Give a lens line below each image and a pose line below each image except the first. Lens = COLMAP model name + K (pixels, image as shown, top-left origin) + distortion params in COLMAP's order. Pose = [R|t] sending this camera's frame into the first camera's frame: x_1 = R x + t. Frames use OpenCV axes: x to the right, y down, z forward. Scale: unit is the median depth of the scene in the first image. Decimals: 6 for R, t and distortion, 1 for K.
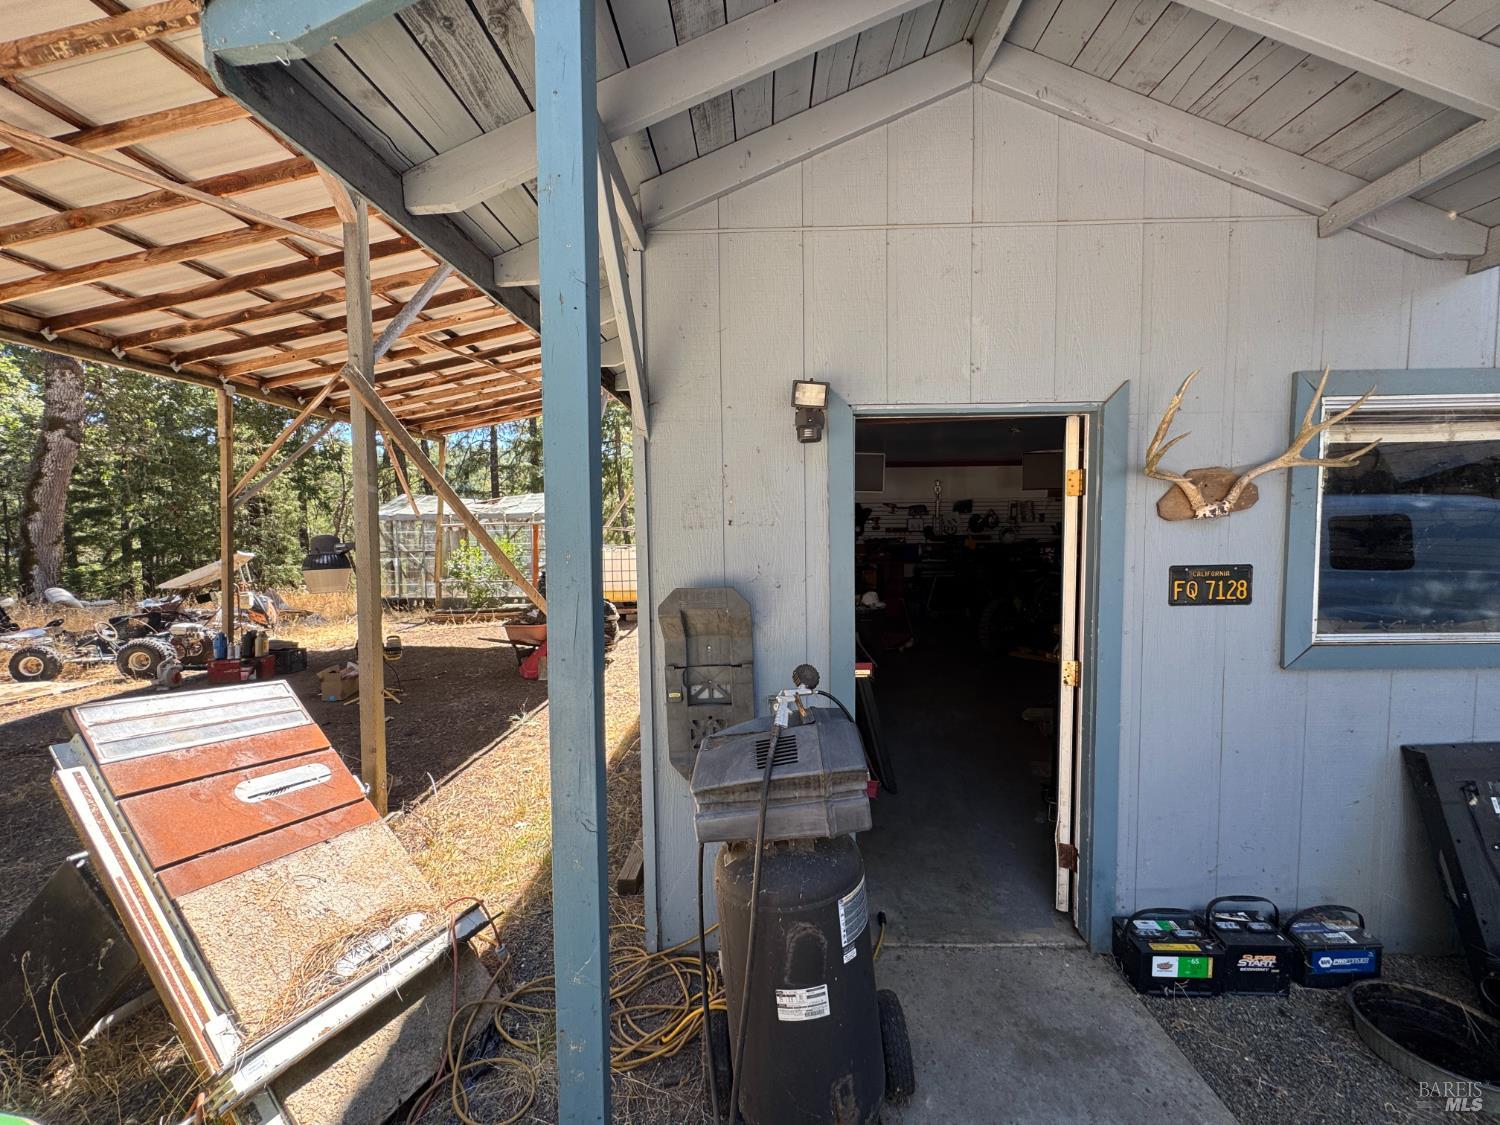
lens RADIAL K [[603.3, 0, 751.6], [0, 603.3, 560.9], [0, 0, 1]] dist [0.007097, -0.000677]
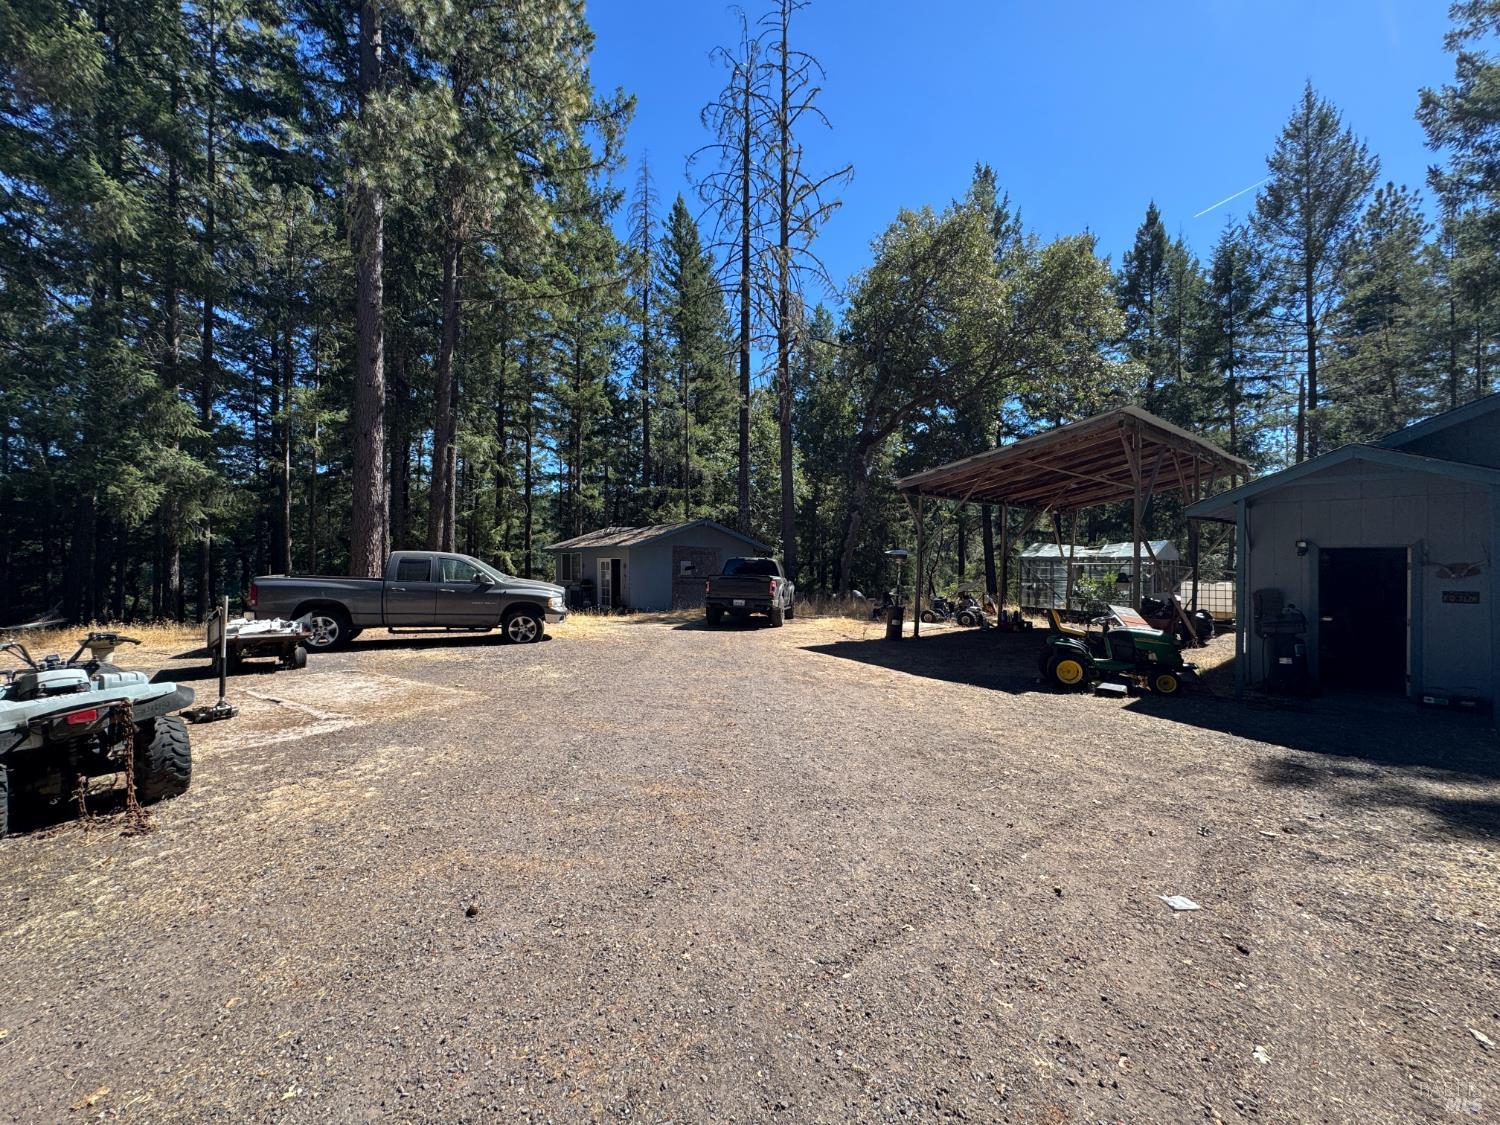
lens RADIAL K [[603.3, 0, 748.2], [0, 603.3, 563.3], [0, 0, 1]] dist [0.007097, -0.000677]
pose [[0.651904, 0.021023, -0.758010, 0.659835], [-0.064724, 0.997510, -0.027998, 0.184984], [0.755534, 0.067313, 0.651642, -3.891332]]
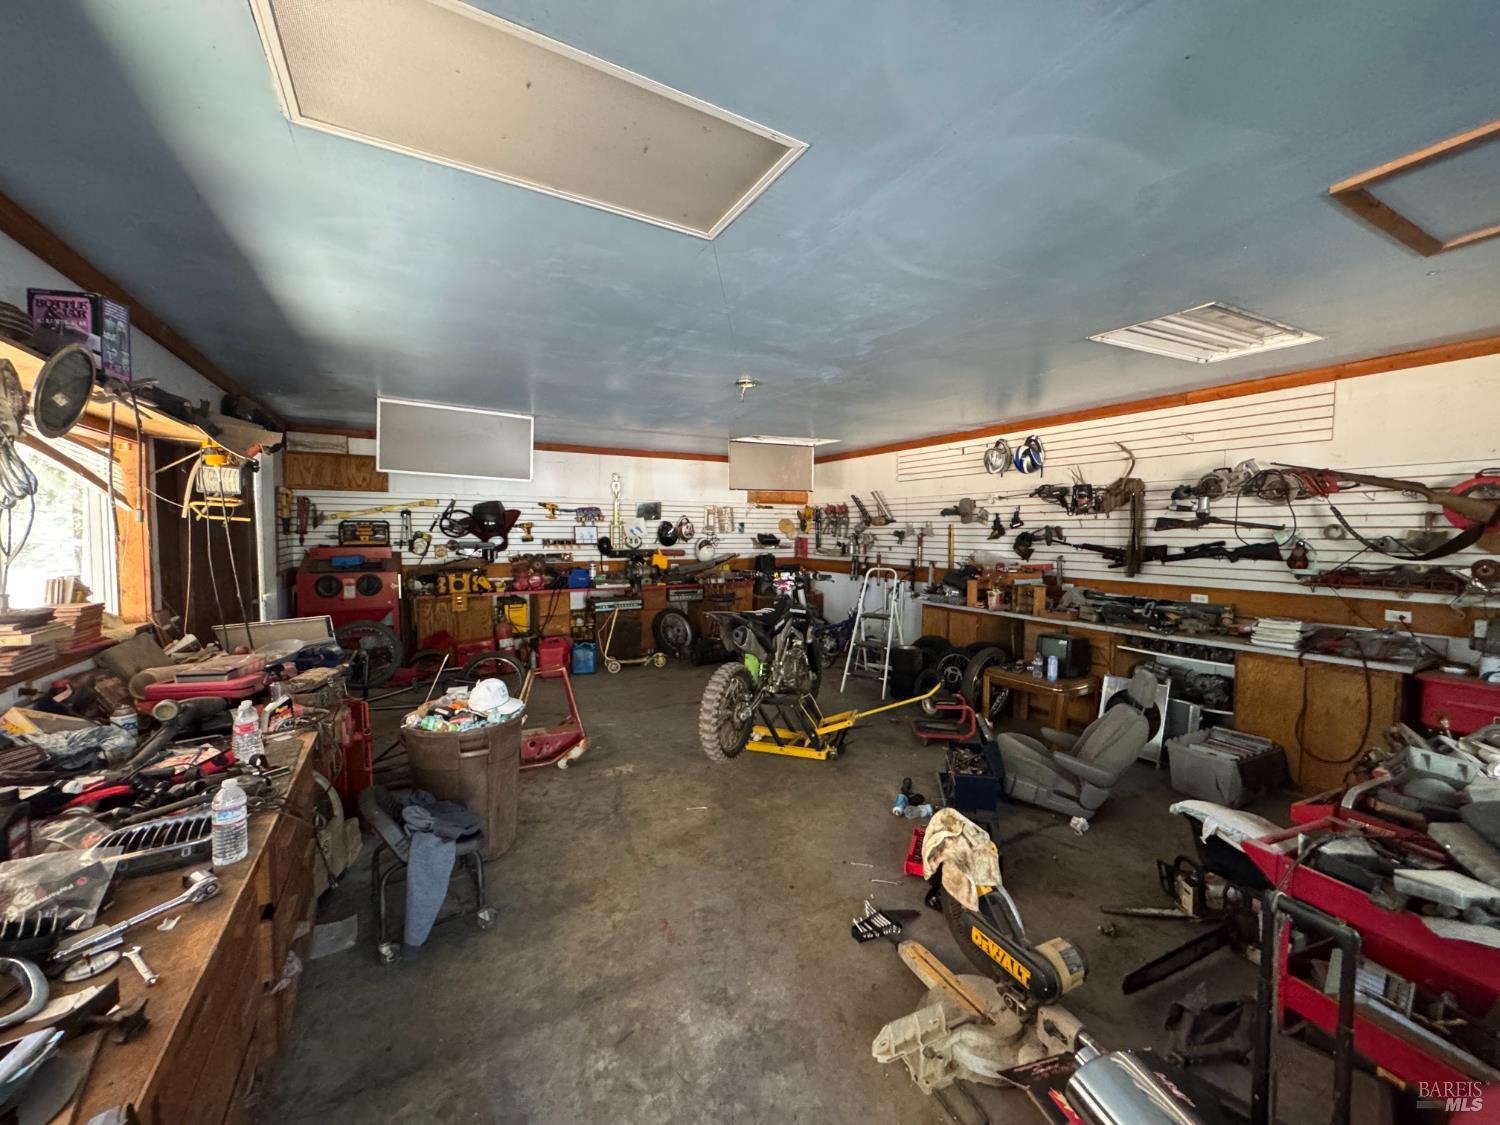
lens RADIAL K [[603.3, 0, 749.3], [0, 603.3, 560.0], [0, 0, 1]] dist [0.007097, -0.000677]
pose [[0.864064, -0.010891, 0.503264, 0.083142], [0.019403, 0.999744, -0.011677, -0.019080], [-0.503007, 0.019855, 0.864054, 0.301617]]
